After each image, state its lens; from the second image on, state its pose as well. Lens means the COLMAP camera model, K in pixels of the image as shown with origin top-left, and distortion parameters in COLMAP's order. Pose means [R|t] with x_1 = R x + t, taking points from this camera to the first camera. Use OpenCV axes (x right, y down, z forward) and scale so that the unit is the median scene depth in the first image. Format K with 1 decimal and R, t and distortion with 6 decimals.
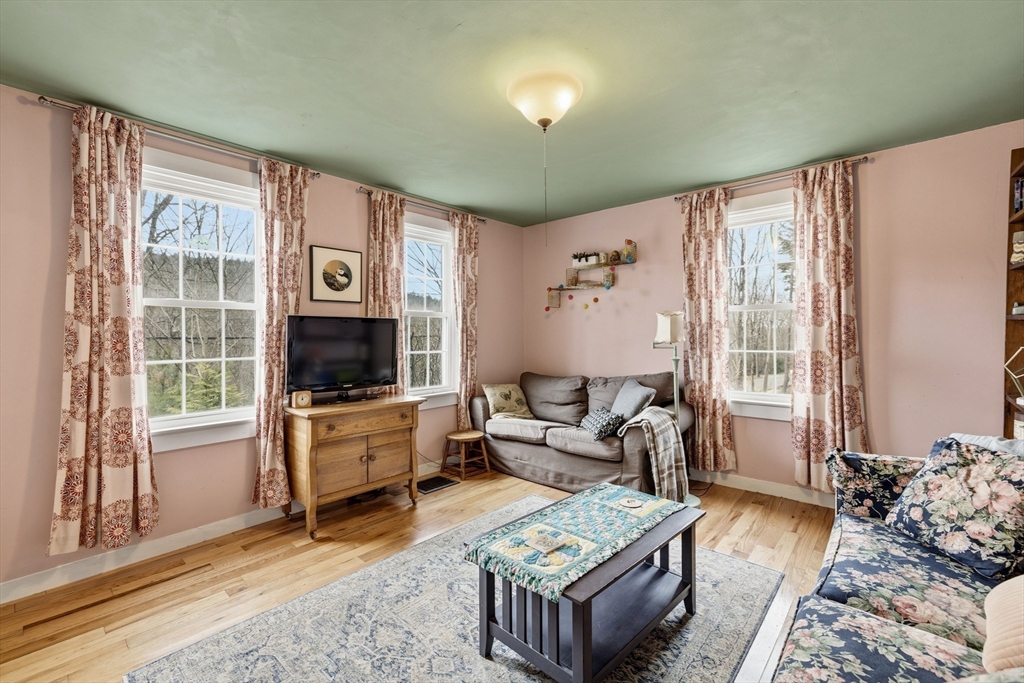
lens RADIAL K [[404.4, 0, 503.1], [0, 404.4, 333.6], [0, 0, 1]] dist [-0.000317, -0.000278]
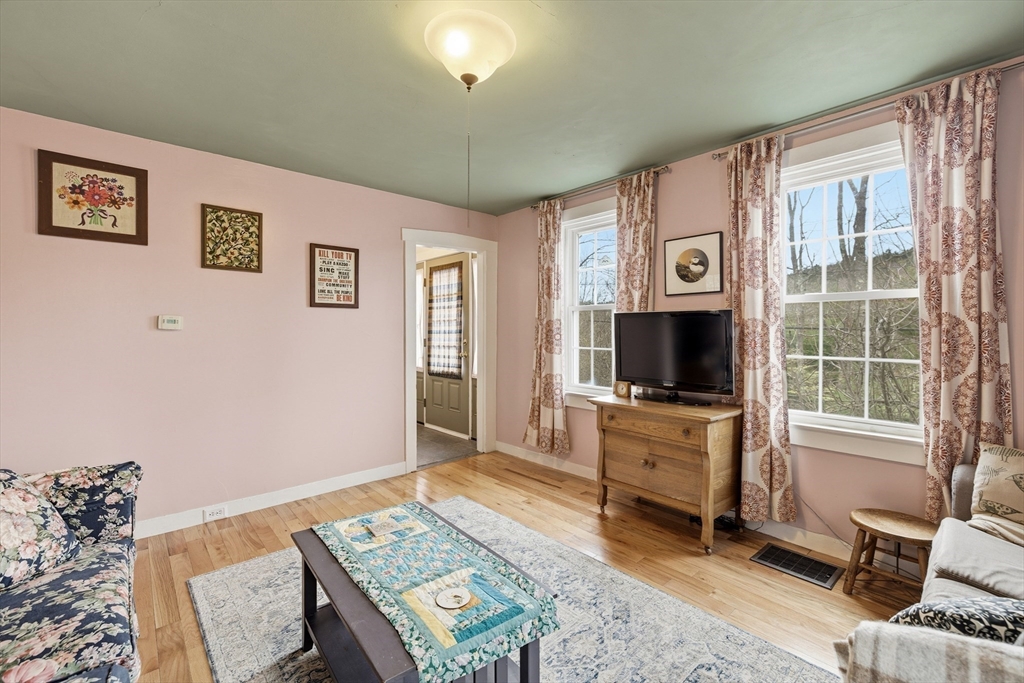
lens RADIAL K [[404.4, 0, 503.5], [0, 404.4, 335.7], [0, 0, 1]] dist [-0.000317, -0.000278]
pose [[-0.031840, 0.019839, -0.999296, 0.578376], [0.002430, 0.999802, 0.019771, -0.004746], [0.999490, -0.001798, -0.031882, 0.676094]]
